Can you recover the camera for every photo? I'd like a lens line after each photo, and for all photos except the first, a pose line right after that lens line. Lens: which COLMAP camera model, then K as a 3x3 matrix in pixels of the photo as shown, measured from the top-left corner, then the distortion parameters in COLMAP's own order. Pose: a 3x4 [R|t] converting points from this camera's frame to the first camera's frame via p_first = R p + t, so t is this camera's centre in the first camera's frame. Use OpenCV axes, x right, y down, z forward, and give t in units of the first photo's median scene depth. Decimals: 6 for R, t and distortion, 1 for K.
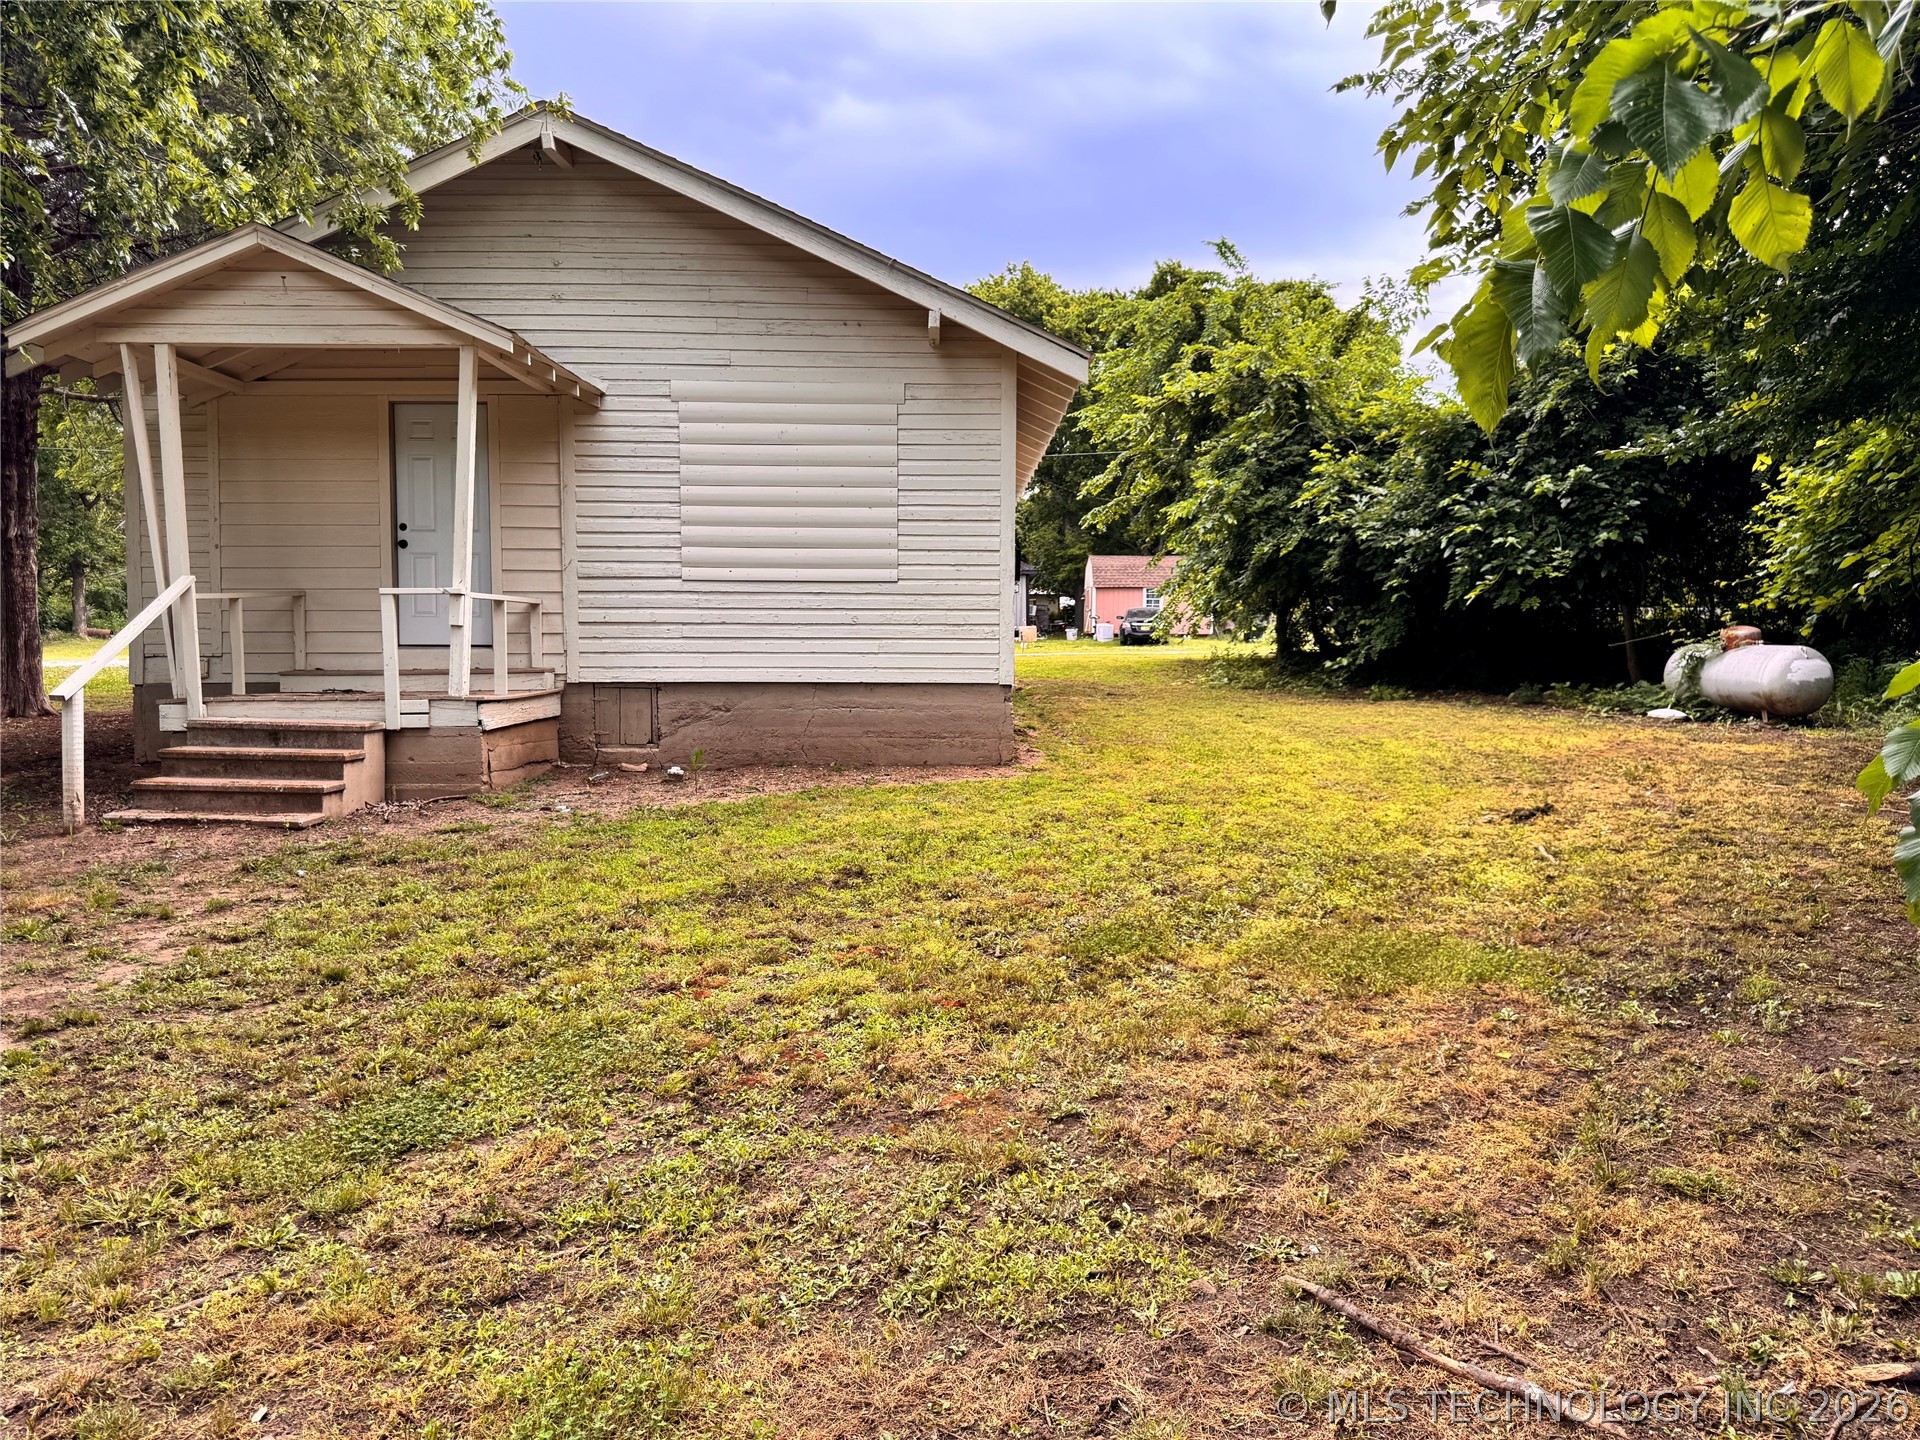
lens RADIAL K [[1359.9, 0, 973.2], [0, 1359.9, 736.8], [0, 0, 1]] dist [0.058784, -0.070037]
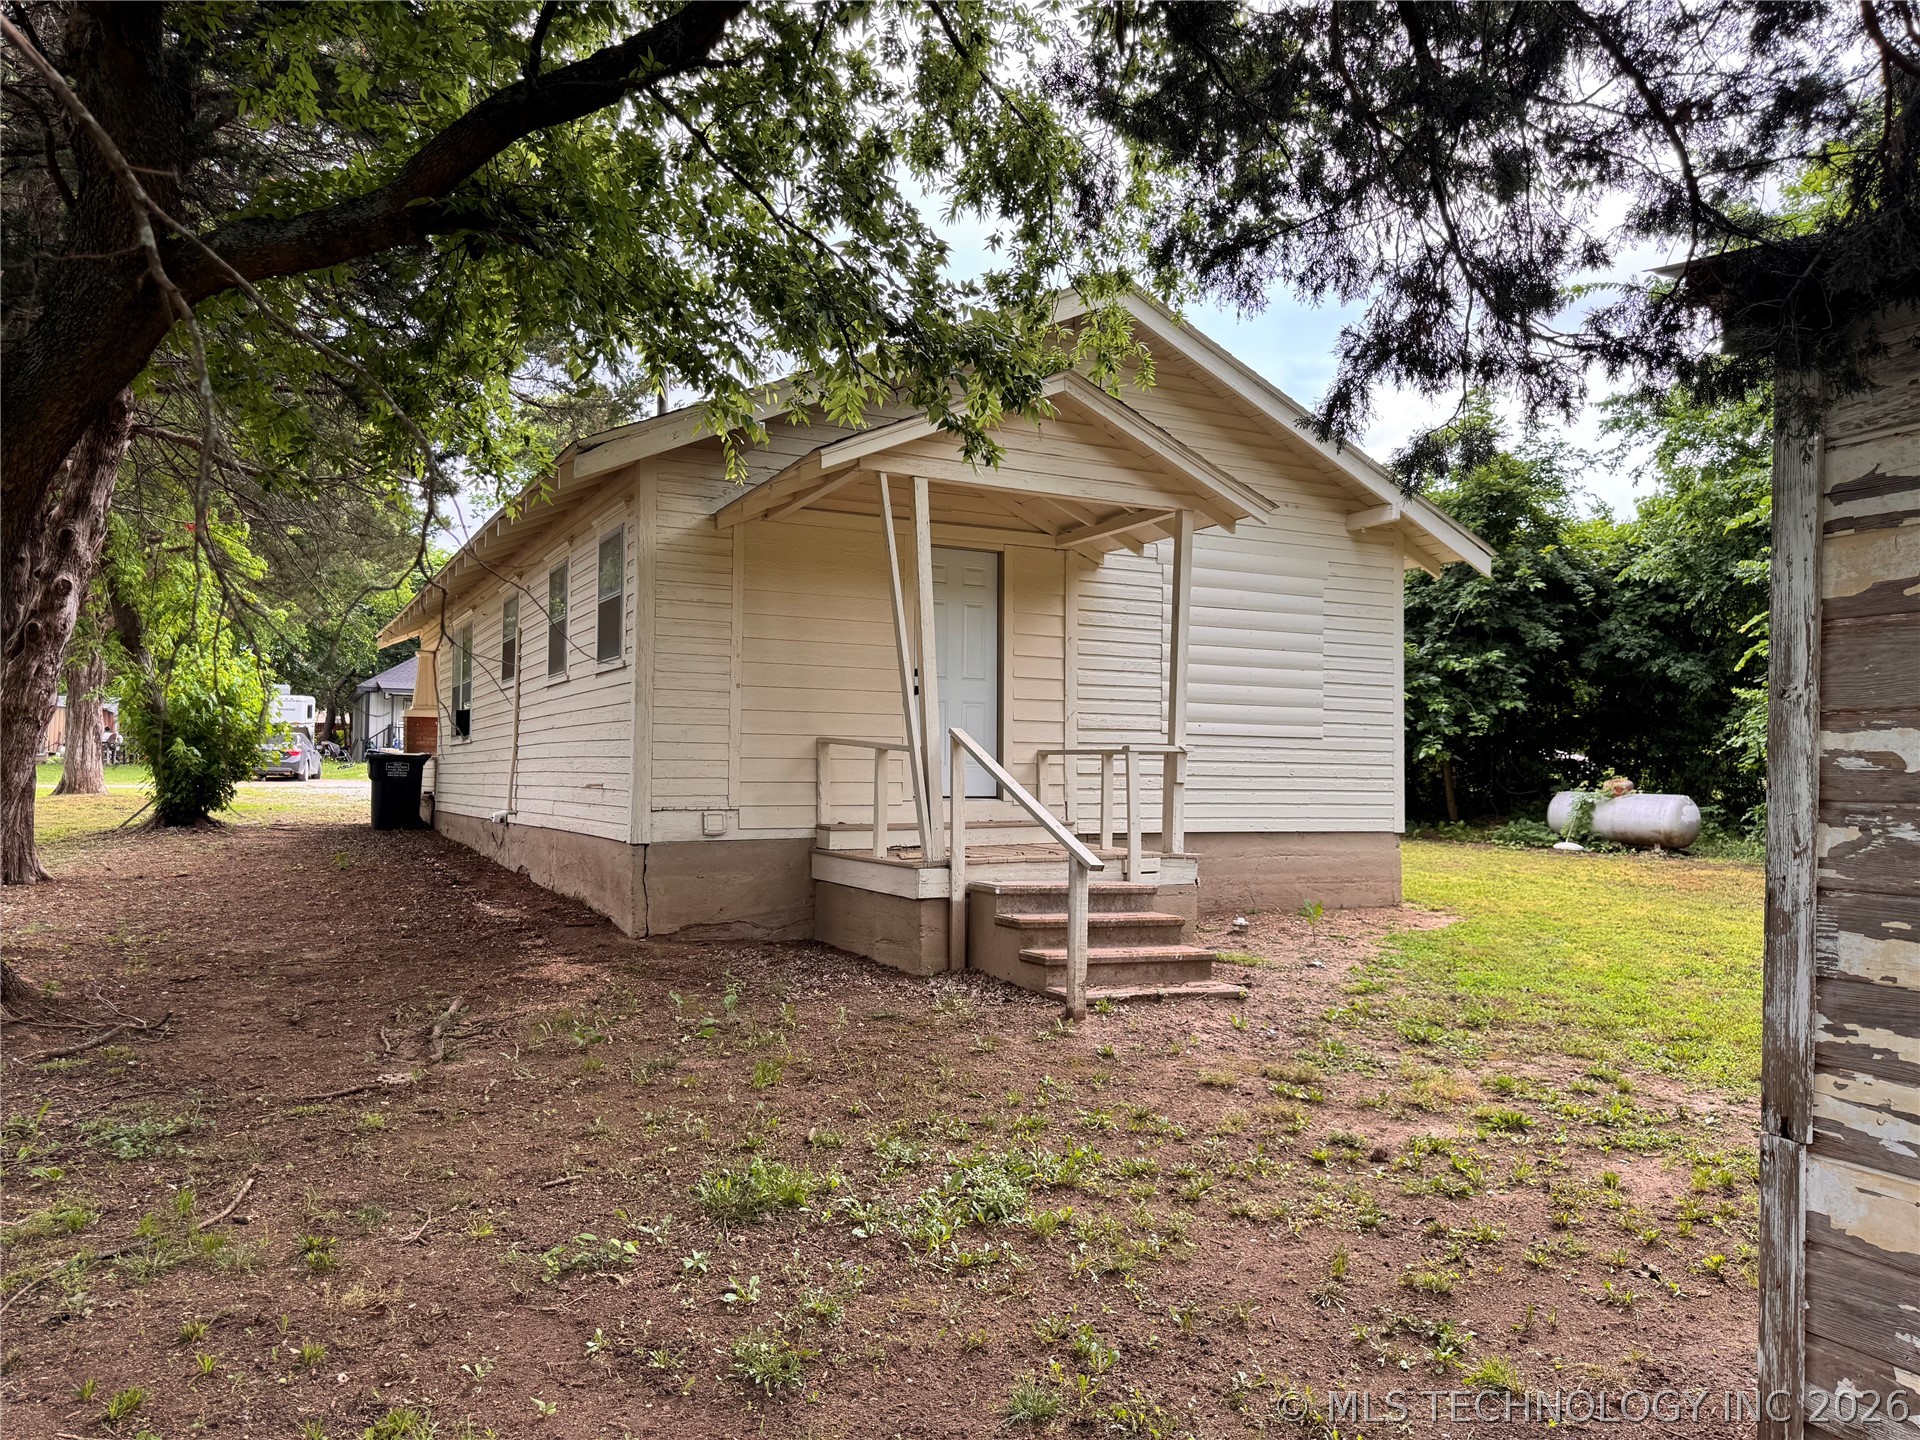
lens RADIAL K [[1359.9, 0, 964.2], [0, 1359.9, 733.4], [0, 0, 1]] dist [0.058784, -0.070037]
pose [[0.893879, 0.022051, 0.447765, -0.866936], [0.019828, 0.995868, -0.088626, -0.029320], [-0.447869, 0.088100, 0.889748, 0.168044]]
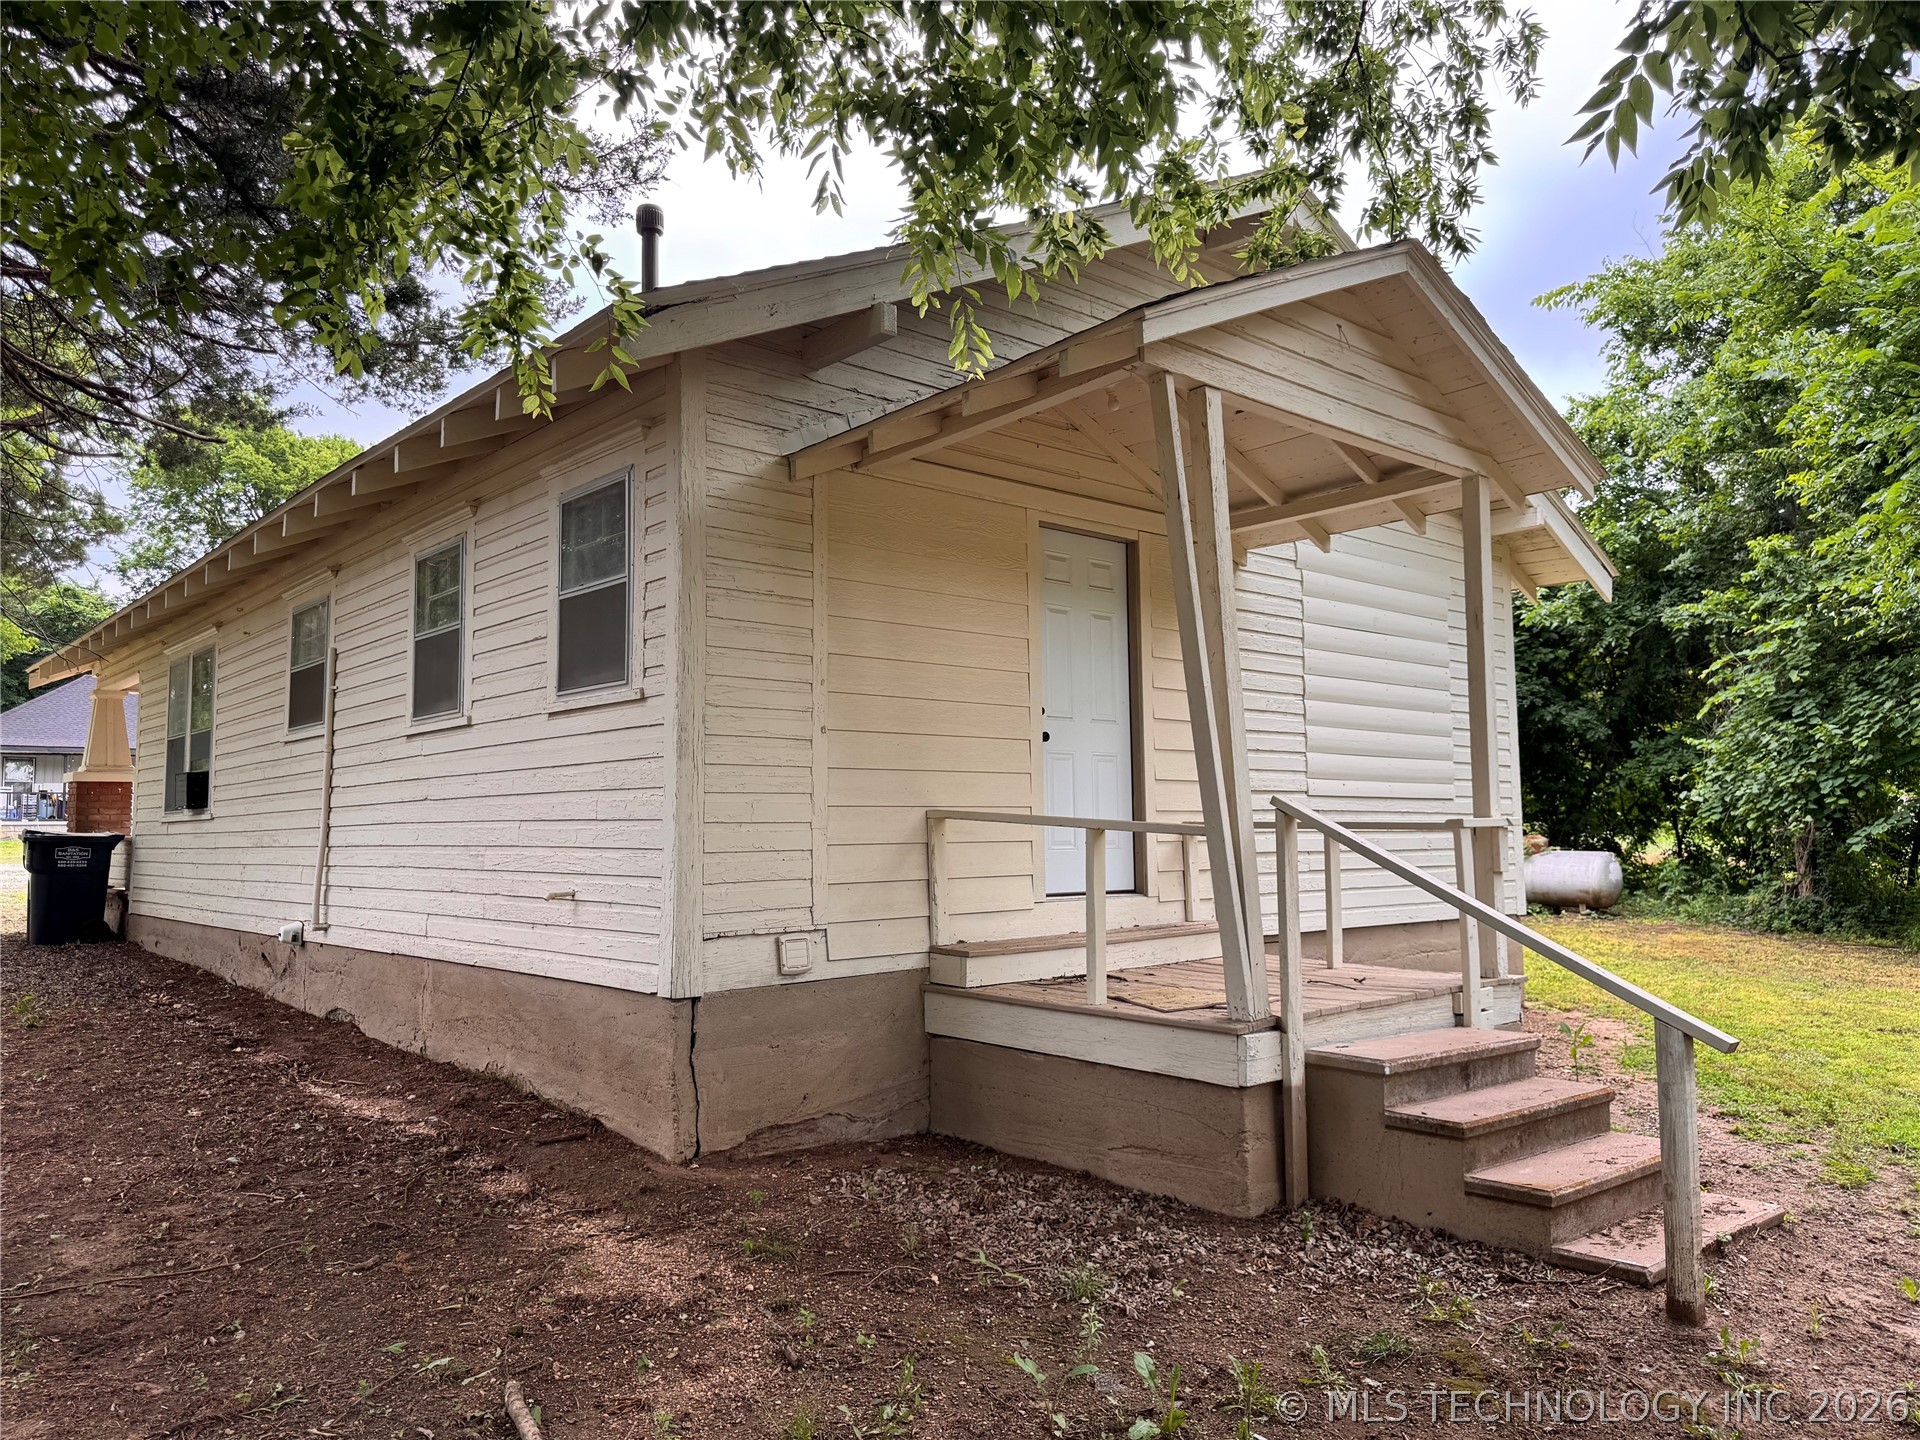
lens RADIAL K [[1359.9, 0, 956.9], [0, 1359.9, 711.7], [0, 0, 1]] dist [0.058784, -0.070037]
pose [[0.766324, 0.048714, 0.640604, -0.918080], [0.050615, 0.989444, -0.135789, -0.073229], [-0.640457, 0.136483, 0.755769, 0.586893]]
